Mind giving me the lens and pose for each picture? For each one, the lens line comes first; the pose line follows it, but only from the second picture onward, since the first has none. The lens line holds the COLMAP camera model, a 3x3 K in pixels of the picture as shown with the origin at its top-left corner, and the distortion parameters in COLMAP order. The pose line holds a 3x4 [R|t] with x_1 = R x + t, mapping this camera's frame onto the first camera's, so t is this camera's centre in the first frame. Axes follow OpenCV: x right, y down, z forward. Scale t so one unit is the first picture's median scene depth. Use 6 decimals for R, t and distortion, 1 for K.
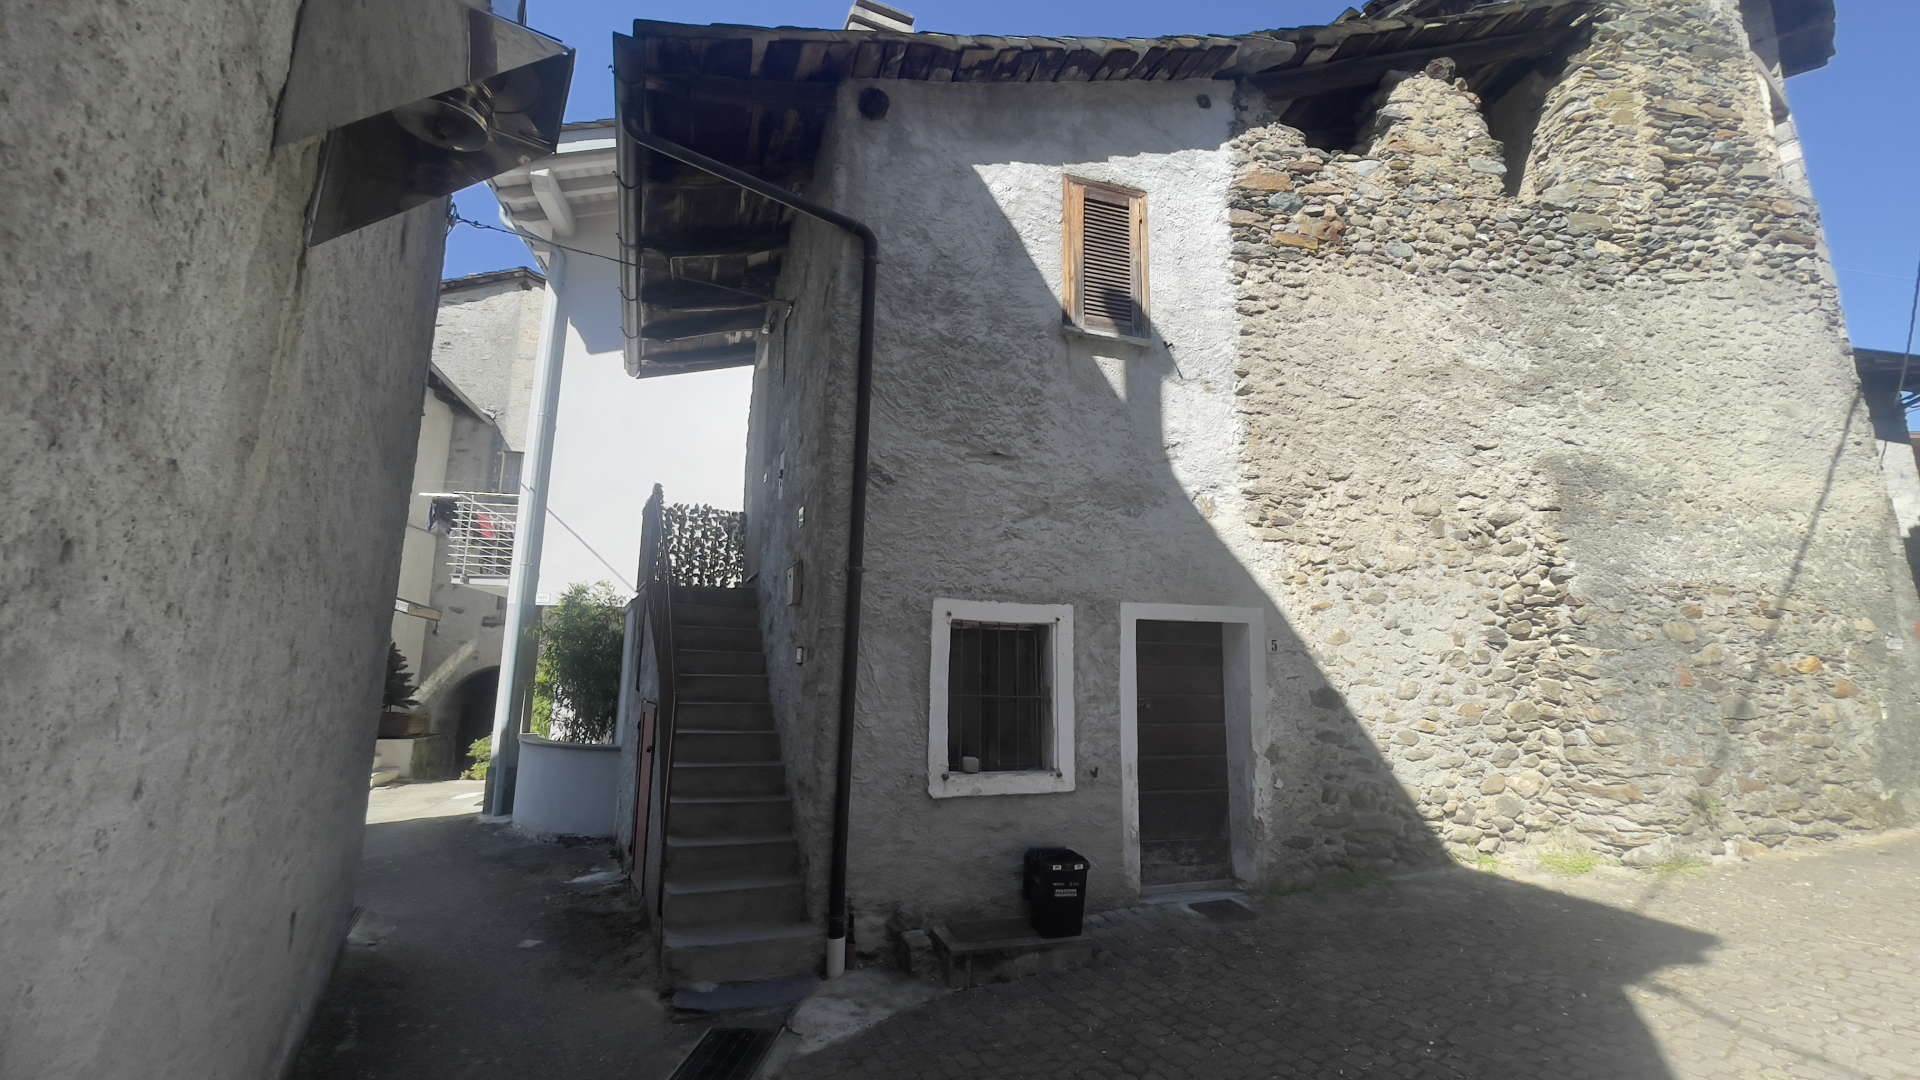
lens RADIAL K [[787.4, 0, 957.4], [0, 787.4, 539.5], [0, 0, 1]] dist [-0.014946, 0.014062]
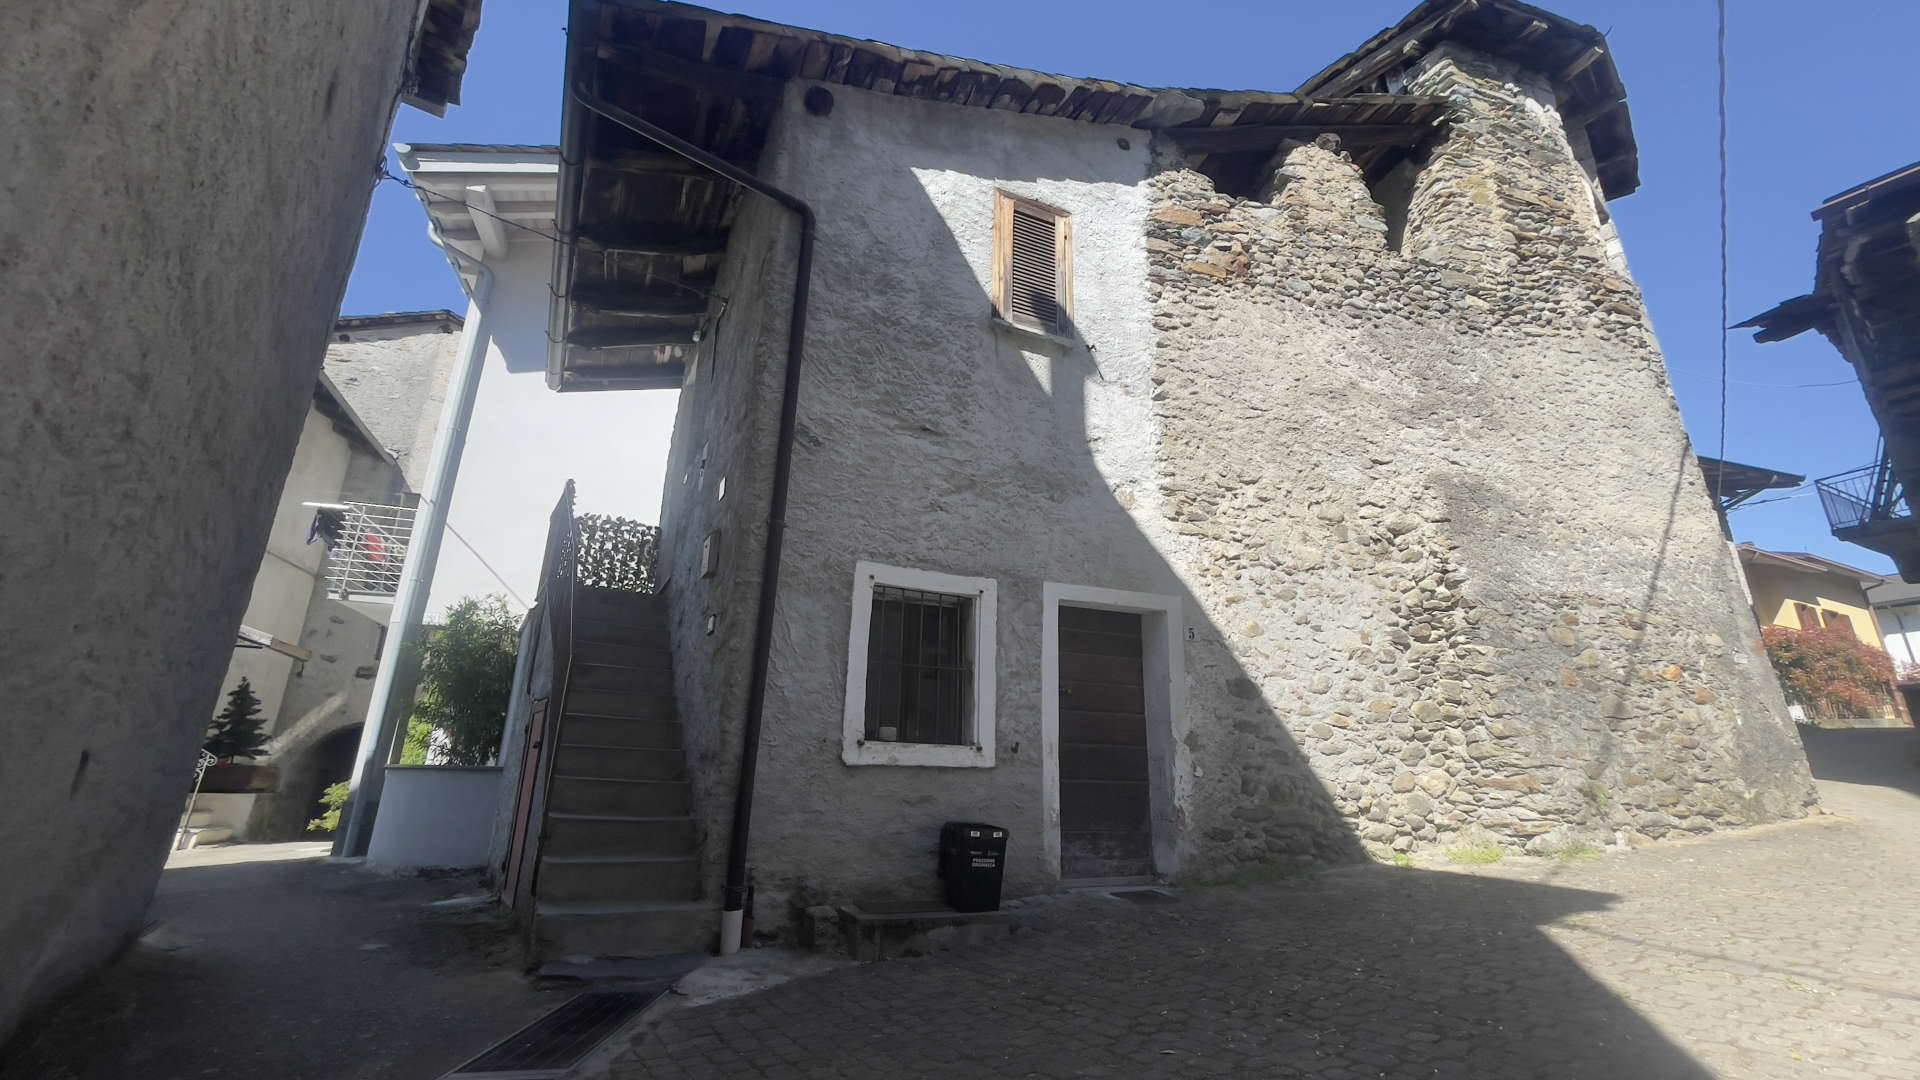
lens RADIAL K [[787.4, 0, 957.4], [0, 787.4, 539.5], [0, 0, 1]] dist [-0.014946, 0.014062]
pose [[0.994772, 0.038594, 0.094551, 0.001426], [-0.025766, 0.990738, -0.133317, 0.144997], [-0.098821, 0.130184, 0.986553, 0.015944]]
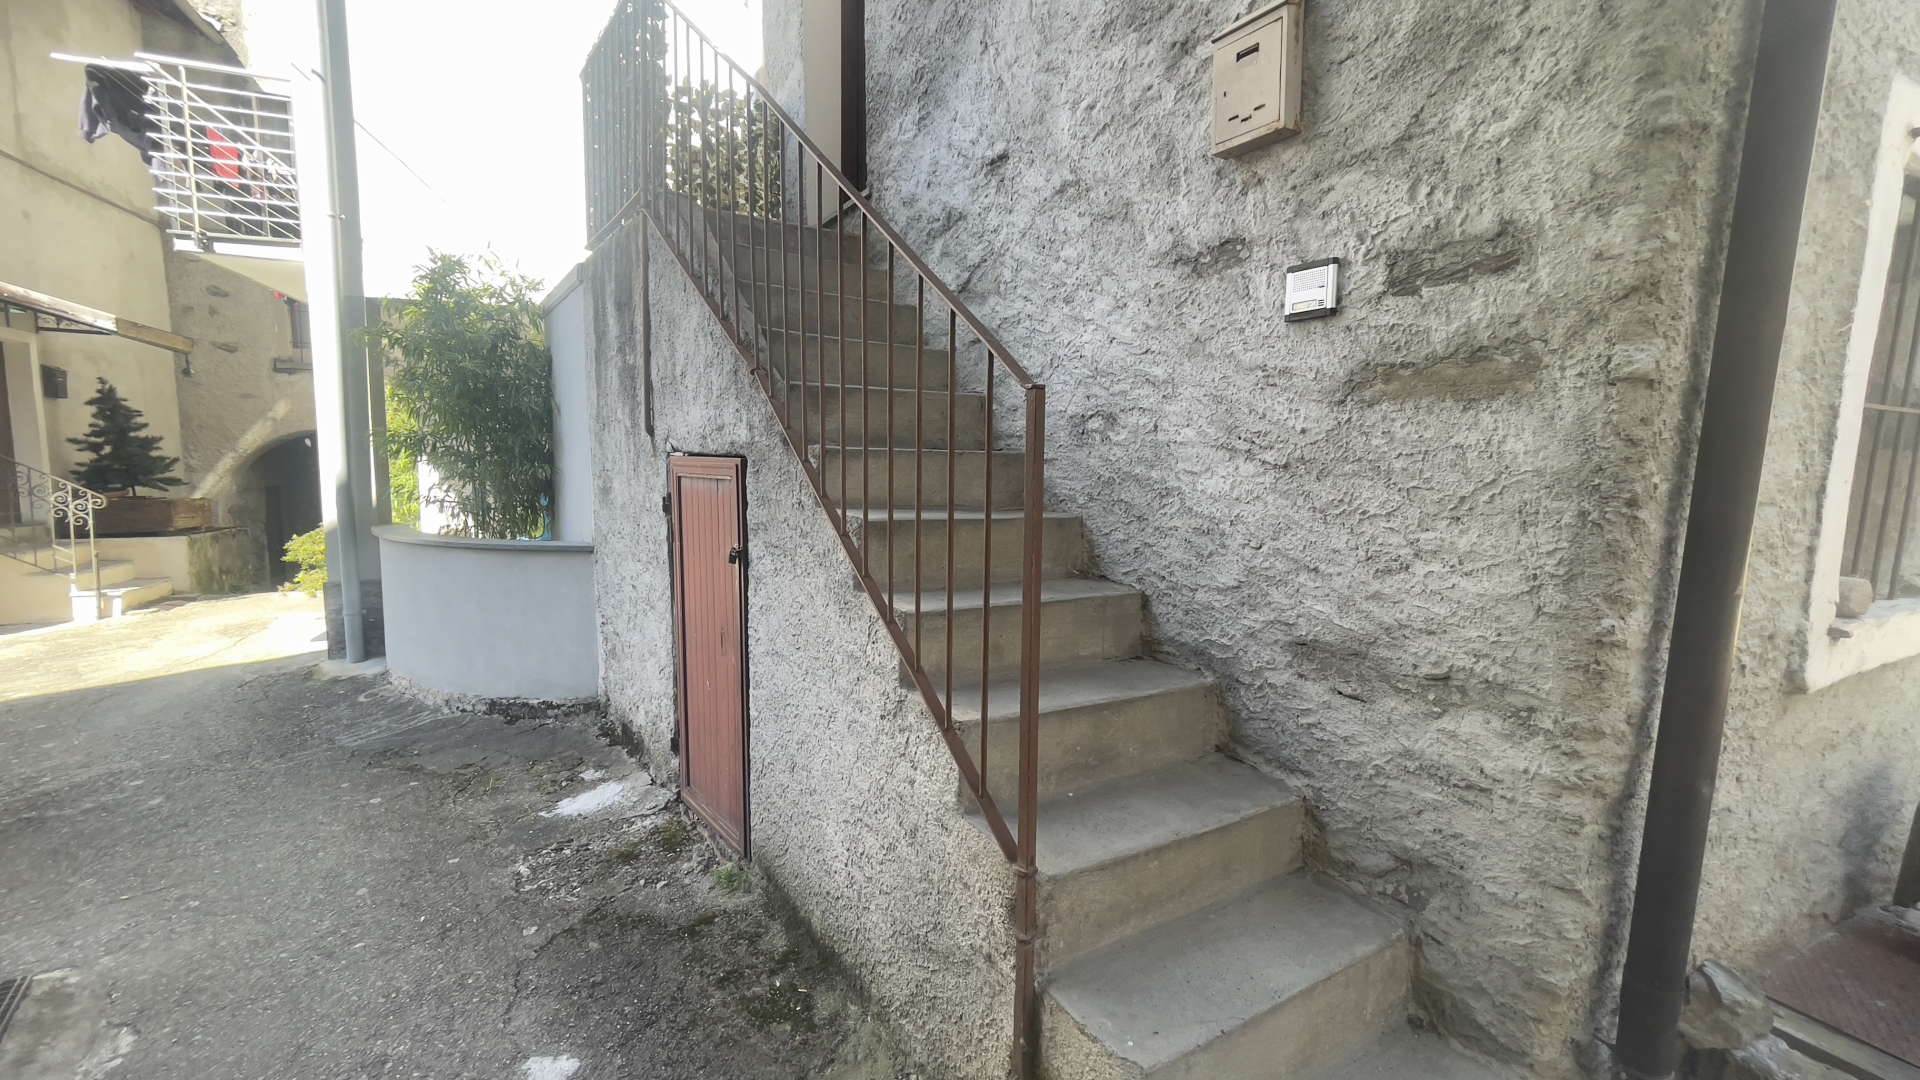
lens RADIAL K [[787.4, 0, 957.4], [0, 787.4, 539.5], [0, 0, 1]] dist [-0.014946, 0.014062]
pose [[0.987269, -0.020863, 0.157687, -0.347463], [-0.022338, 0.963352, 0.267310, 0.144457], [-0.157485, -0.267429, 0.950621, 0.587595]]
